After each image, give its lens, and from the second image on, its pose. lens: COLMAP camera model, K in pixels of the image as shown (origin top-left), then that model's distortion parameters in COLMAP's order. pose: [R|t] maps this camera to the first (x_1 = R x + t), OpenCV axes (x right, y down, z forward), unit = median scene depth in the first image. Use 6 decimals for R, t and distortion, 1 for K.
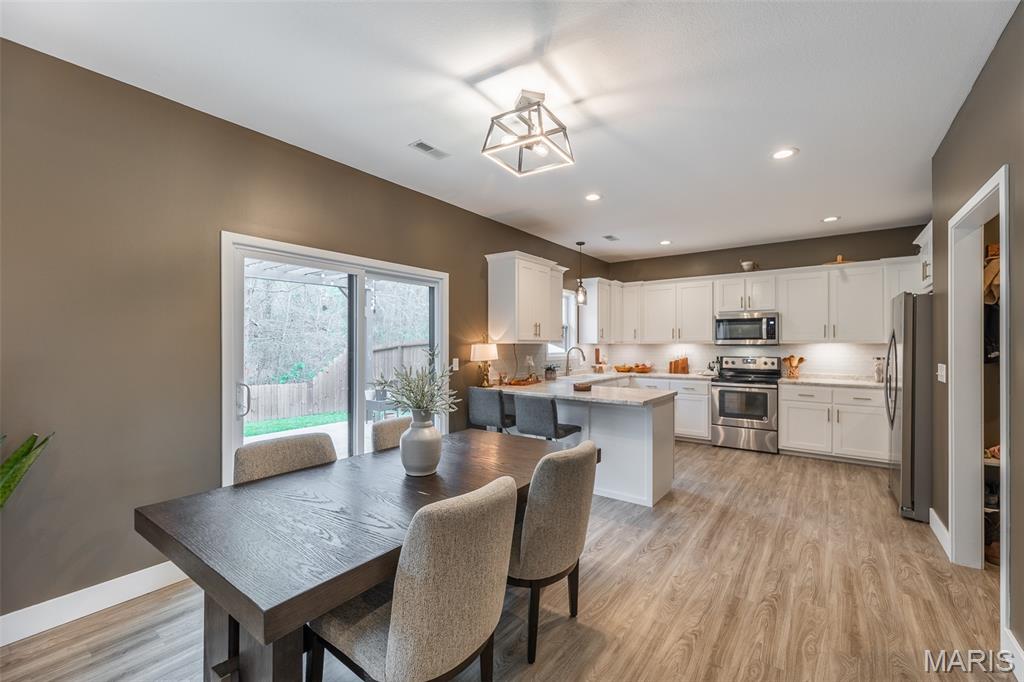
lens RADIAL K [[418.1, 0, 525.3], [0, 418.1, 344.4], [0, 0, 1]] dist [-0.001117, 0.000037]
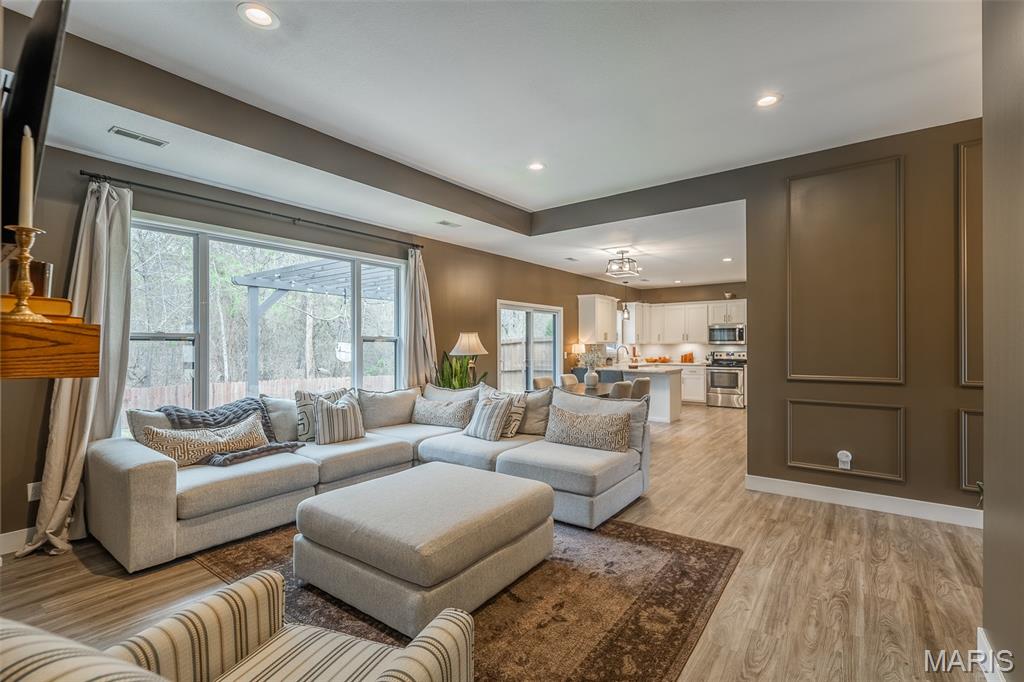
lens RADIAL K [[454.6, 0, 528.8], [0, 454.6, 343.2], [0, 0, 1]] dist [-0.000319, -0.000183]
pose [[0.999988, -0.002541, -0.004139, -0.247043], [0.002533, 0.999995, -0.002089, -0.001486], [0.004145, 0.002078, 0.999989, -0.798597]]
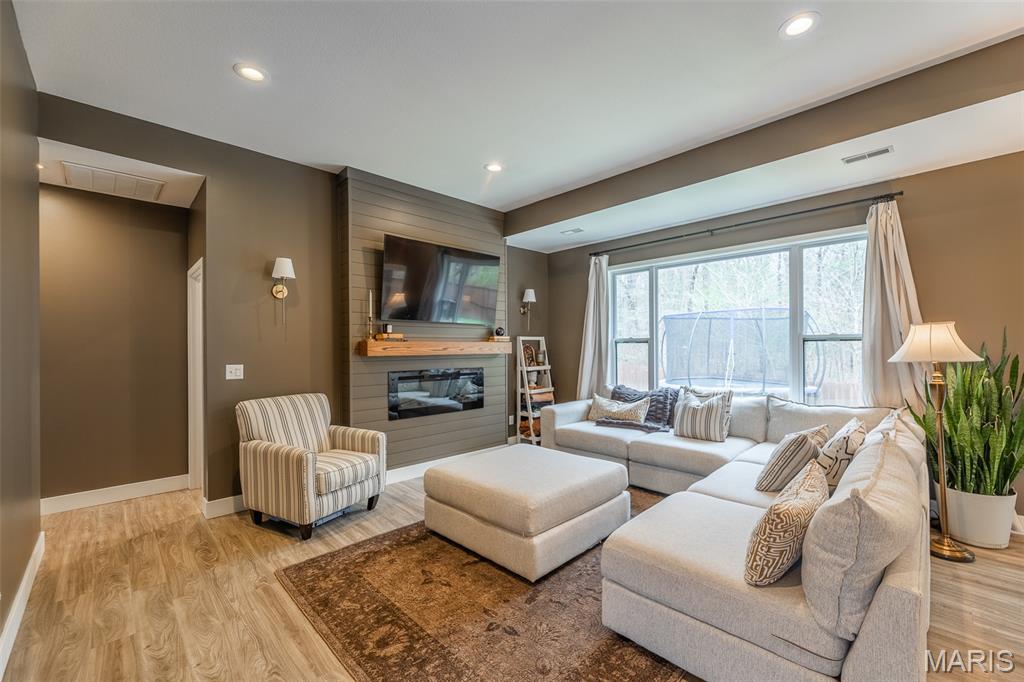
lens RADIAL K [[418.1, 0, 525.3], [0, 418.1, 344.4], [0, 0, 1]] dist [-0.001117, 0.000037]
pose [[-0.153902, -0.005904, -0.988068, 0.196304], [0.005349, 0.999963, -0.006808, 0.000023], [0.988072, -0.006333, -0.153865, -0.220538]]
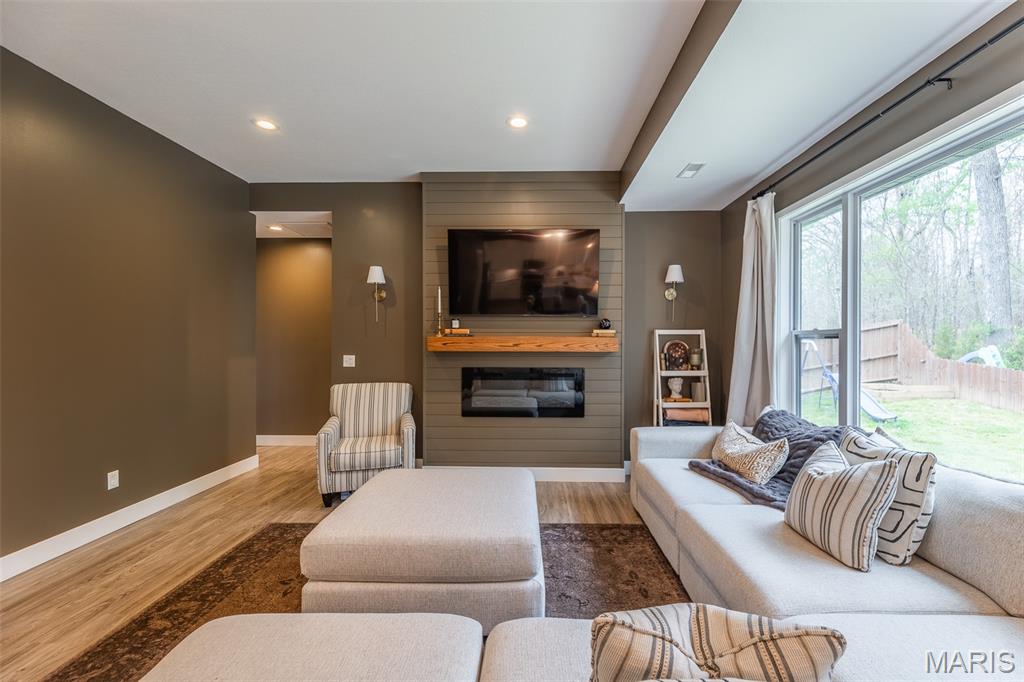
lens RADIAL K [[418.9, 0, 527.7], [0, 418.9, 345.4], [0, 0, 1]] dist [0.000630, 0.000075]
pose [[-0.815845, 0.000418, -0.578271, -0.174532], [-0.004122, 0.999970, 0.006538, -0.001702], [0.578257, 0.007717, -0.815818, 0.100972]]
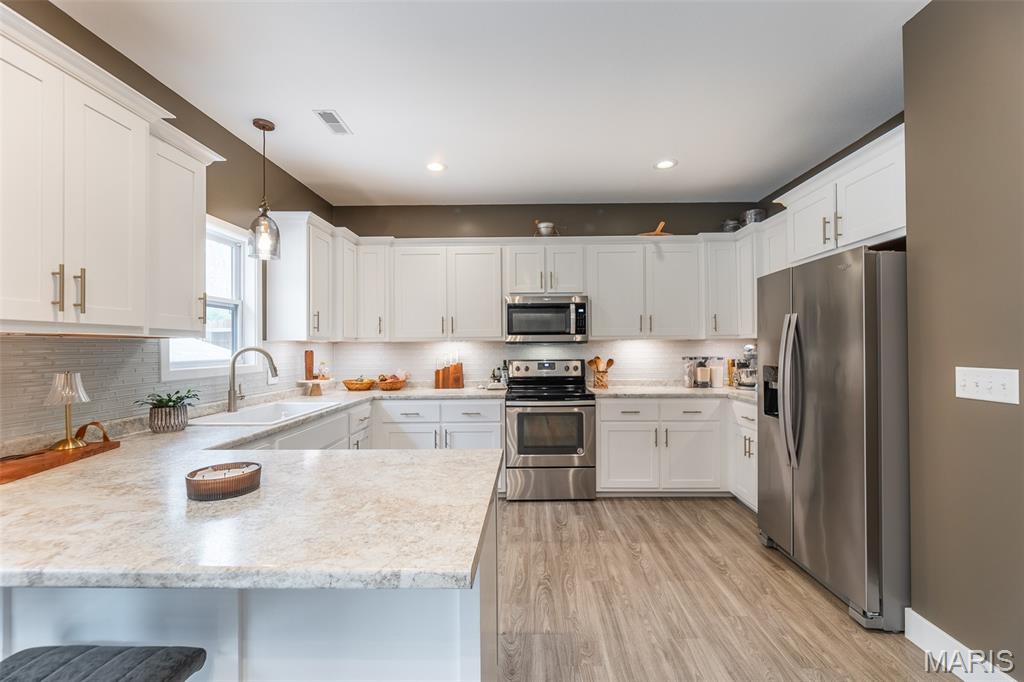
lens RADIAL K [[418.1, 0, 525.3], [0, 418.1, 344.4], [0, 0, 1]] dist [-0.001117, 0.000037]
pose [[0.814012, -0.002636, 0.580841, 0.101810], [0.006979, 0.999962, -0.005243, 0.007745], [-0.580805, 0.008321, 0.814000, 0.470104]]
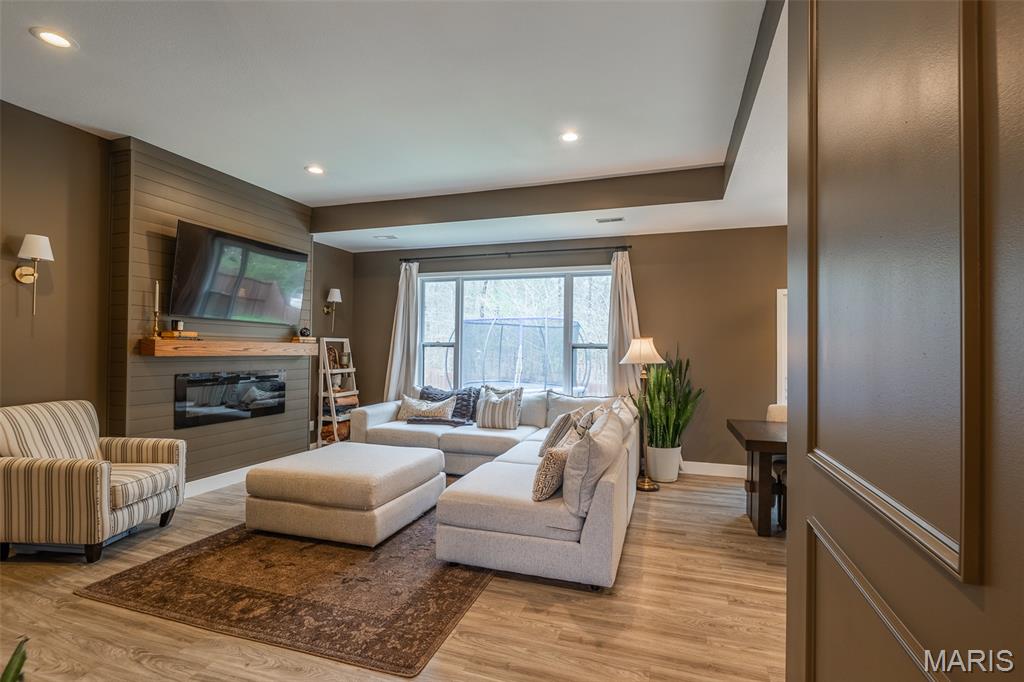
lens RADIAL K [[466.1, 0, 524.9], [0, 466.1, 344.0], [0, 0, 1]] dist [-0.002263, -0.000287]
pose [[0.313931, -0.010159, -0.949392, 0.368303], [-0.011571, 0.999828, -0.014525, -0.000933], [0.949375, 0.015545, 0.313759, -0.285958]]
